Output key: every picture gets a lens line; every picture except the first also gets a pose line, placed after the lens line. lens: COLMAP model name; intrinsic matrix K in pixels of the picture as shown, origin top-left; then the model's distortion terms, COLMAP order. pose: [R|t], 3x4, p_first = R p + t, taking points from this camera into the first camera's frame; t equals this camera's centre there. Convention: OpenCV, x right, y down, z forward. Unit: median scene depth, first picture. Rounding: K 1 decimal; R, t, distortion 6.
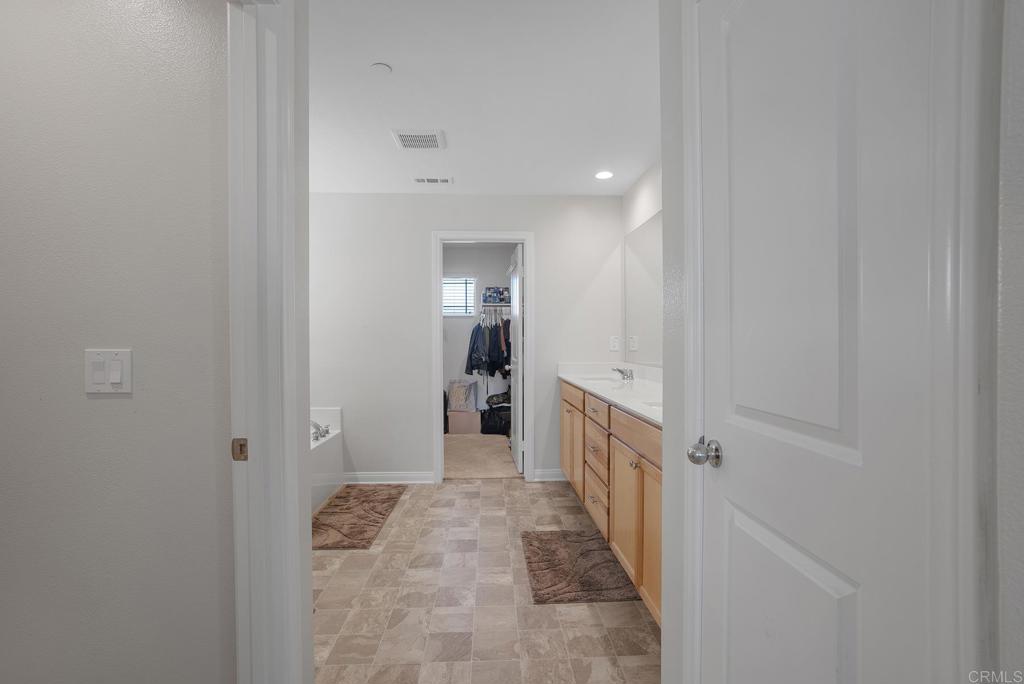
lens RADIAL K [[489.4, 0, 511.9], [0, 489.4, 331.8], [0, 0, 1]] dist [-0.063598, 0.028175]
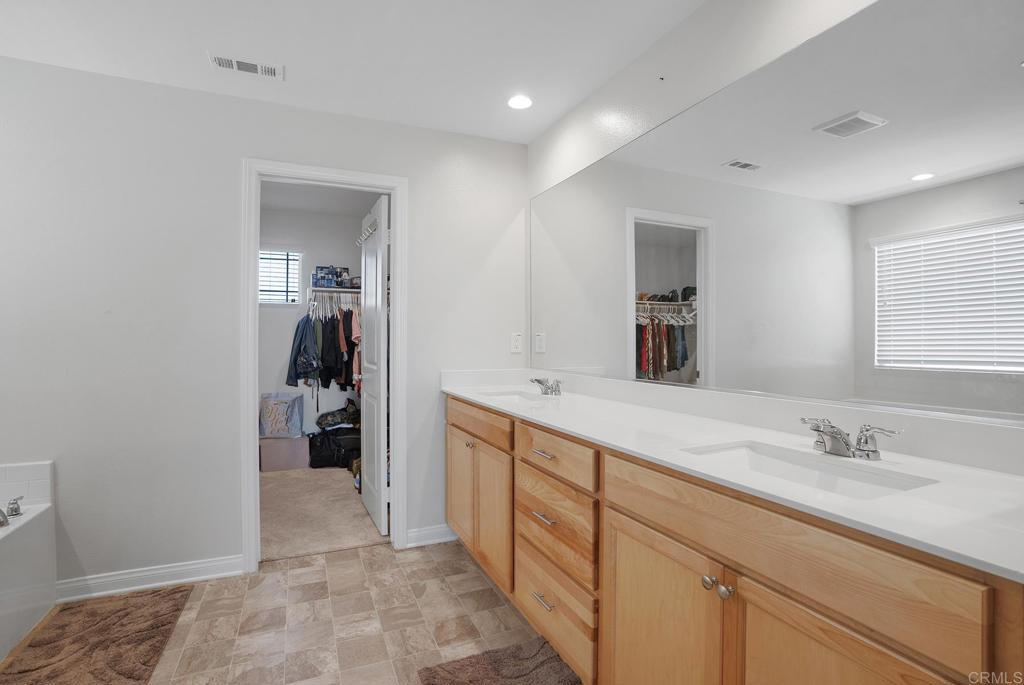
lens RADIAL K [[494.9, 0, 511.5], [0, 494.9, 330.9], [0, 0, 1]] dist [-0.066405, 0.024030]
pose [[0.933770, 0.009856, 0.357737, -0.065341], [-0.009727, 0.999950, -0.002160, 0.008085], [-0.357740, -0.001463, 0.933820, 0.324489]]
